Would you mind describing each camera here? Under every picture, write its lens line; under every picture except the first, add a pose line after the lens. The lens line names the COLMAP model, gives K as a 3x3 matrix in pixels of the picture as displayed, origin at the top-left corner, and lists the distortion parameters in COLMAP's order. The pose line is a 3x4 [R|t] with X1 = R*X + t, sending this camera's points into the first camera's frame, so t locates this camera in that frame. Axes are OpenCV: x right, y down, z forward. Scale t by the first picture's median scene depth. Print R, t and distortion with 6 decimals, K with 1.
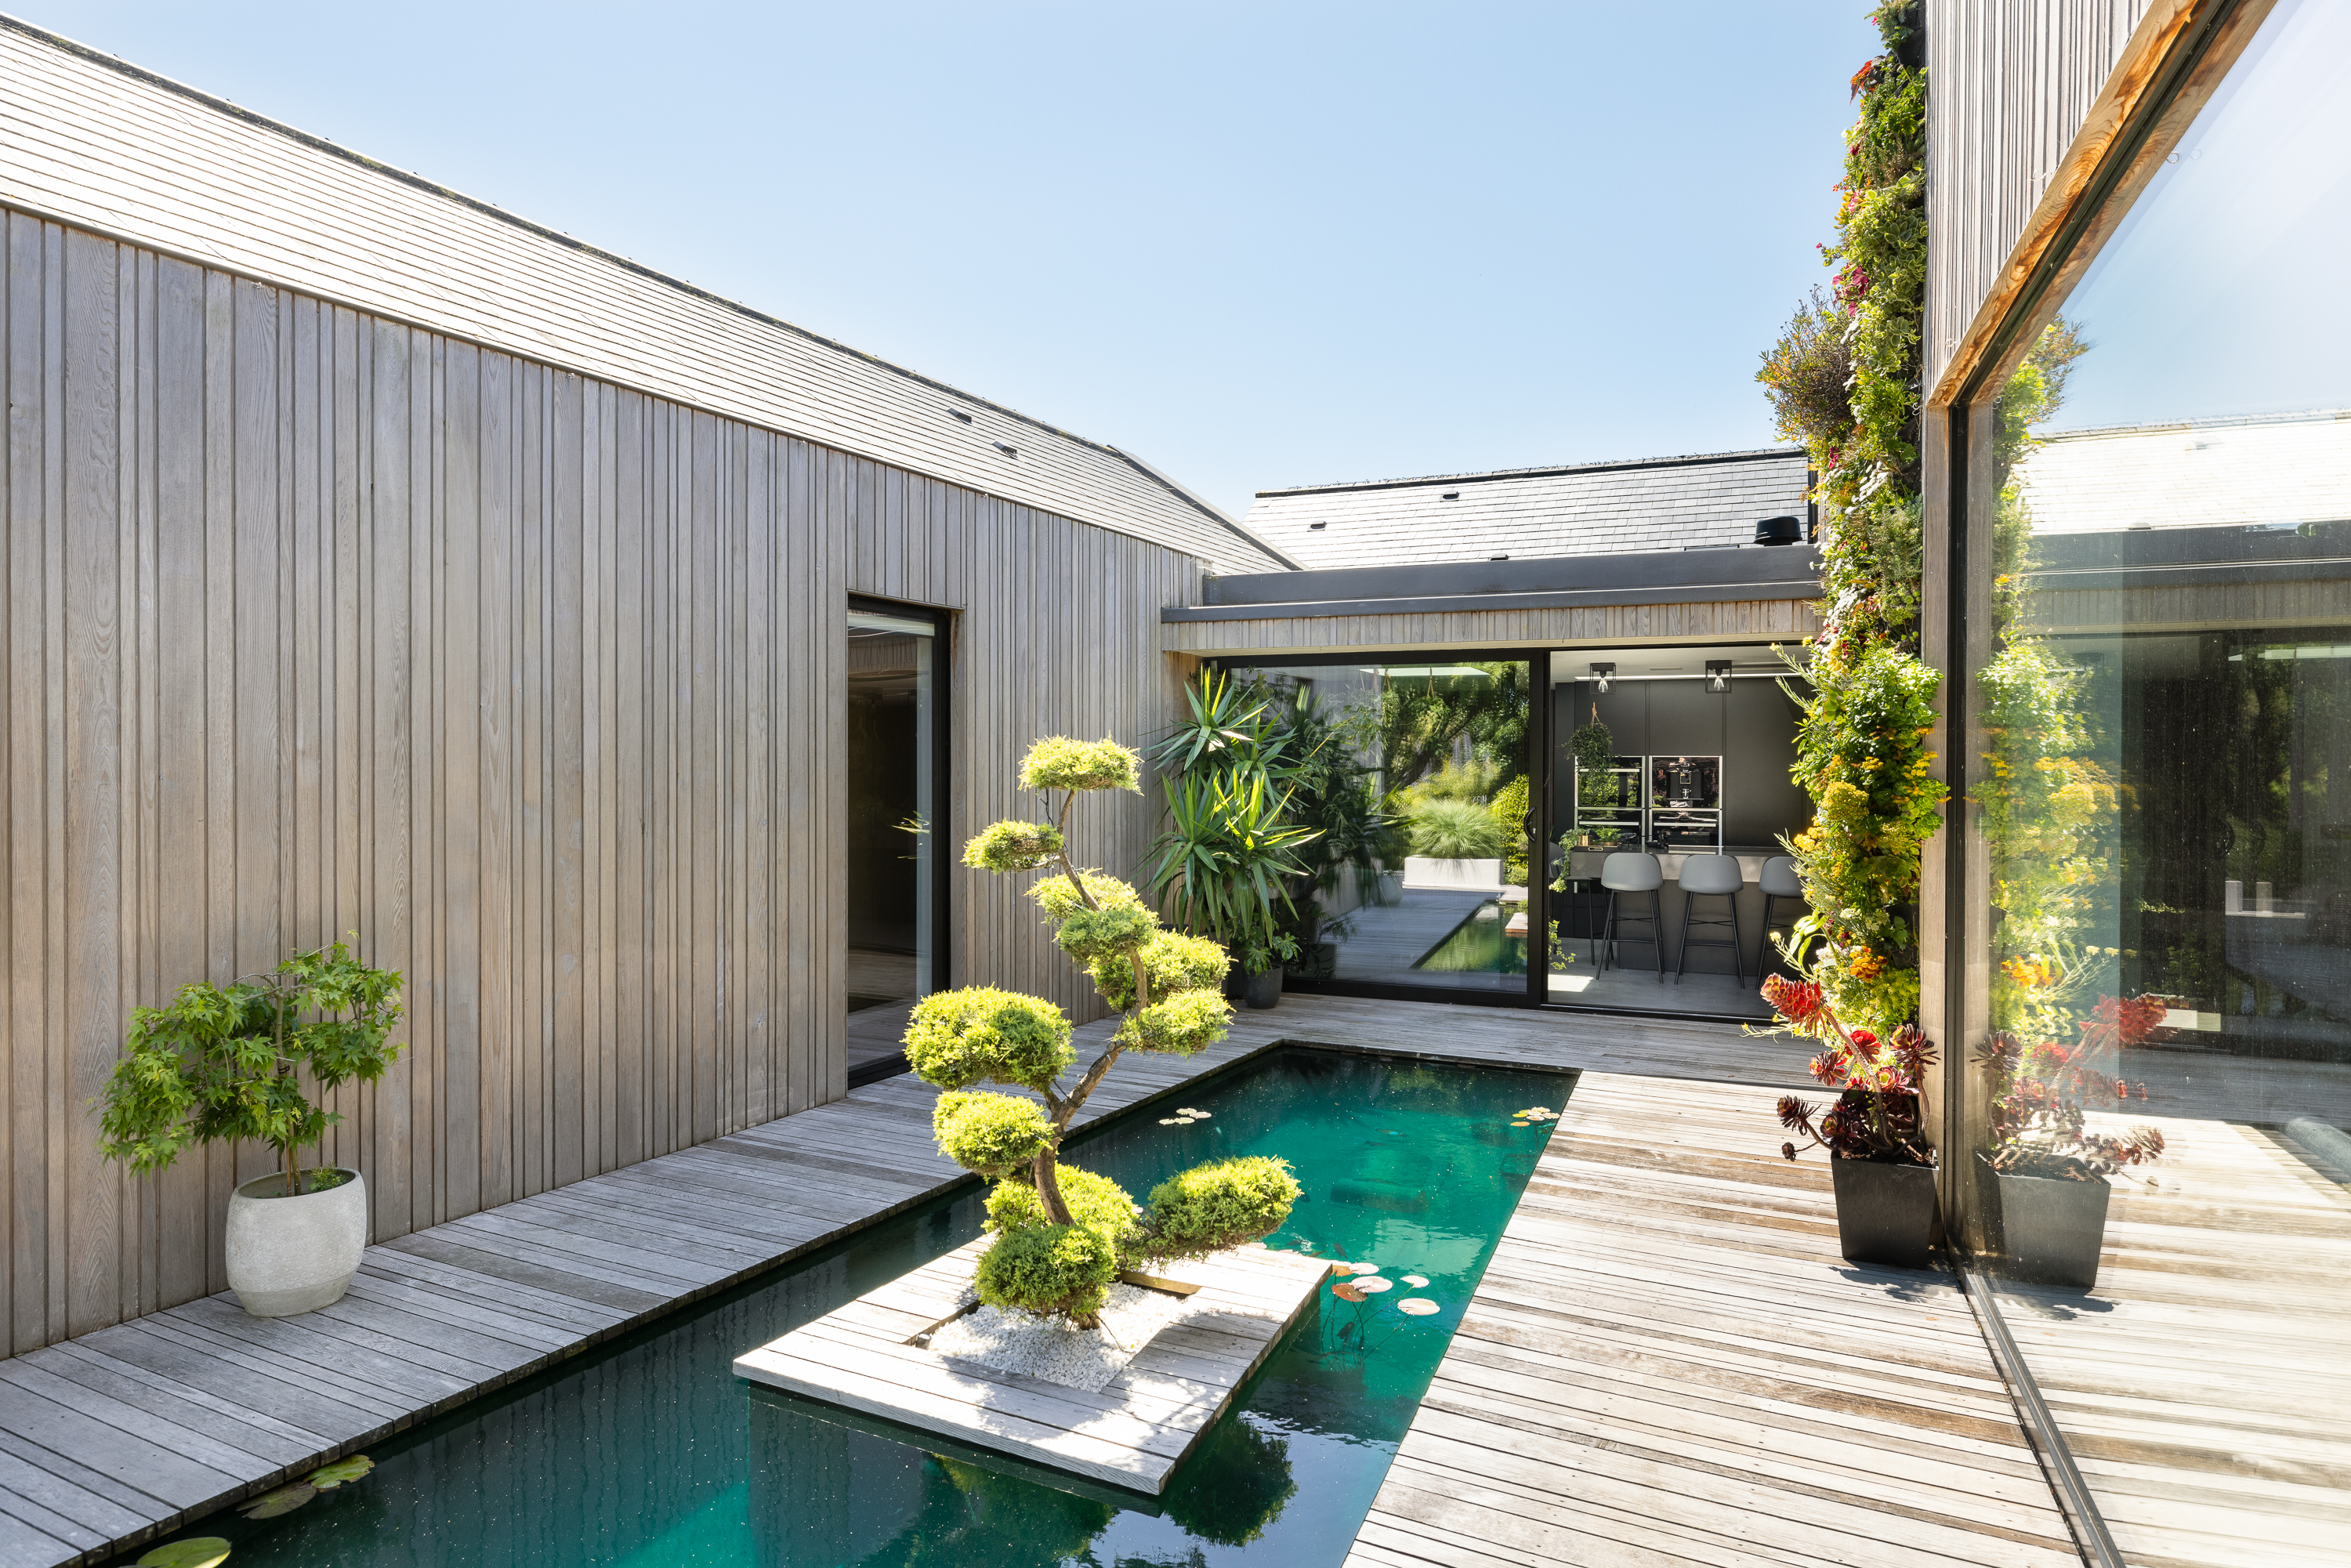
lens RADIAL K [[1384.7, 0, 1178.7], [0, 1384.7, 771.1], [0, 0, 1]] dist [0.004152, -0.002346]
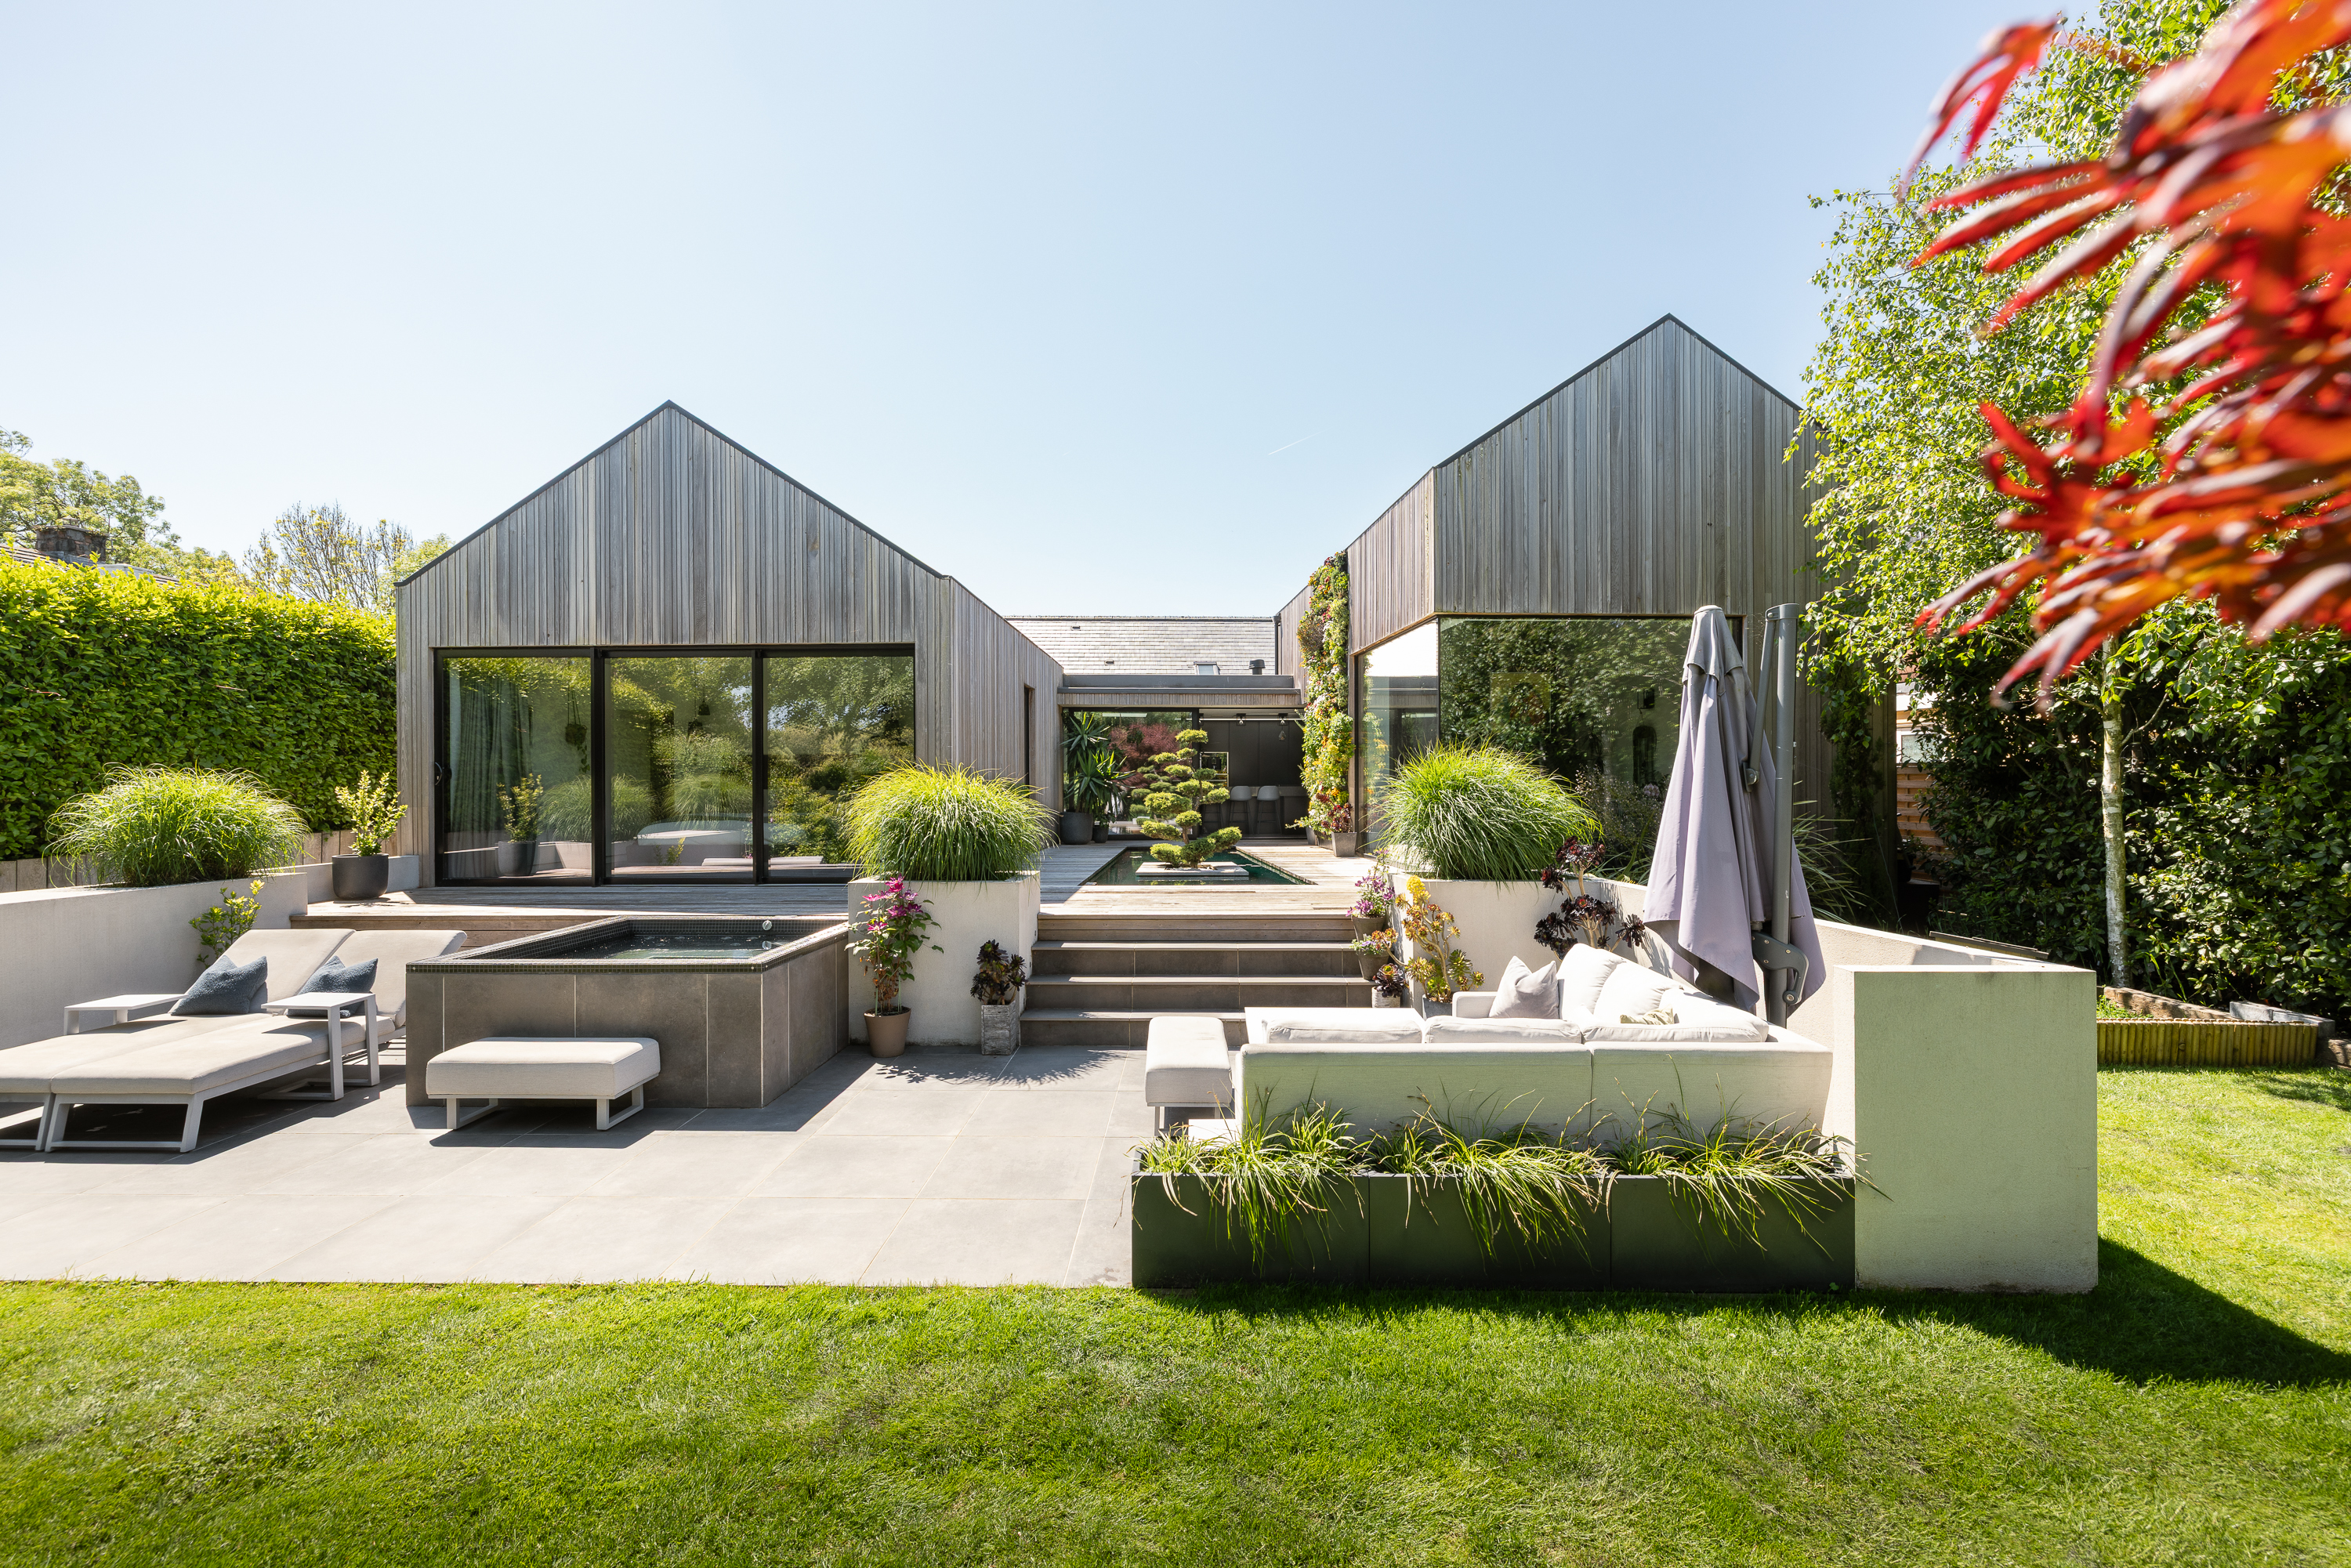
lens RADIAL K [[1006.4, 0, 1177.8], [0, 1006.4, 782.7], [0, 0, 1]] dist [0.000377, 0.000447]
pose [[0.898611, -0.005333, 0.438714, -0.981650], [0.007906, 0.999961, -0.004039, 0.101865], [-0.438675, 0.007098, 0.898618, -1.166385]]
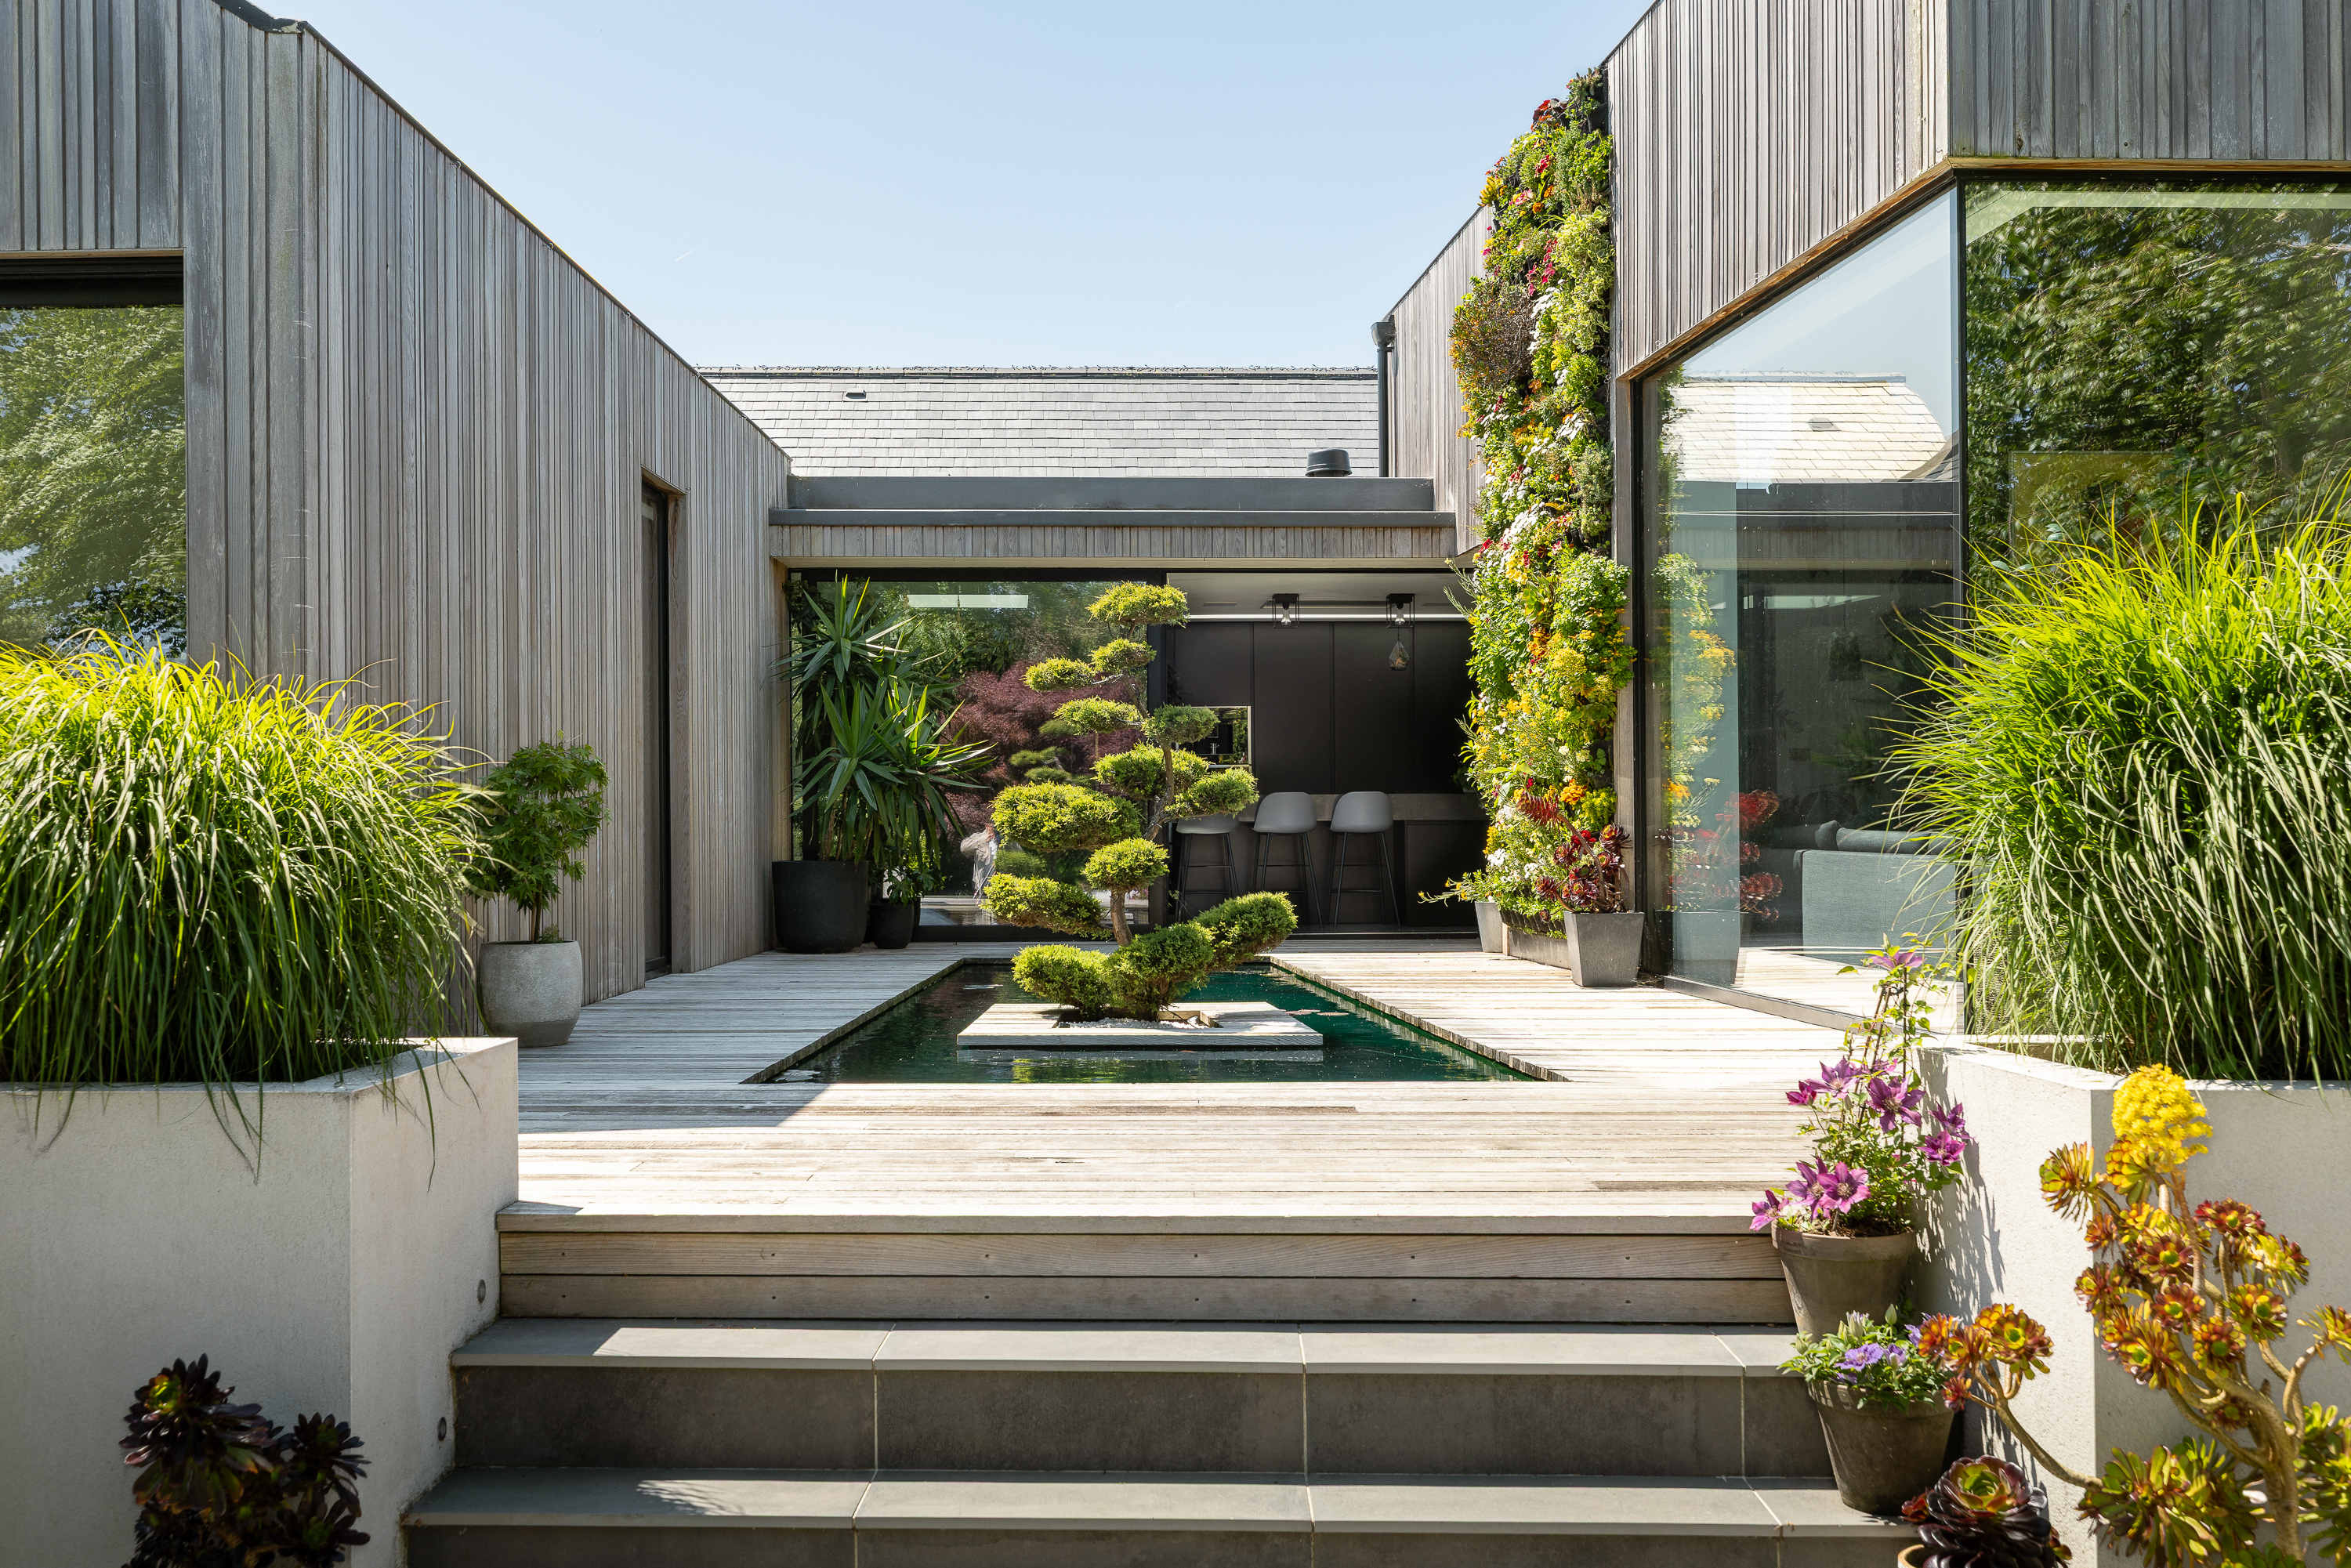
lens RADIAL K [[2280.8, 0, 1097.1], [0, 2280.8, 796.0], [0, 0, 1]] dist [0.006396, 0.009041]
pose [[0.905356, -0.002387, 0.424646, -0.706295], [0.009389, 0.999852, -0.014398, 0.143253], [-0.424549, 0.017022, 0.905245, -0.657023]]
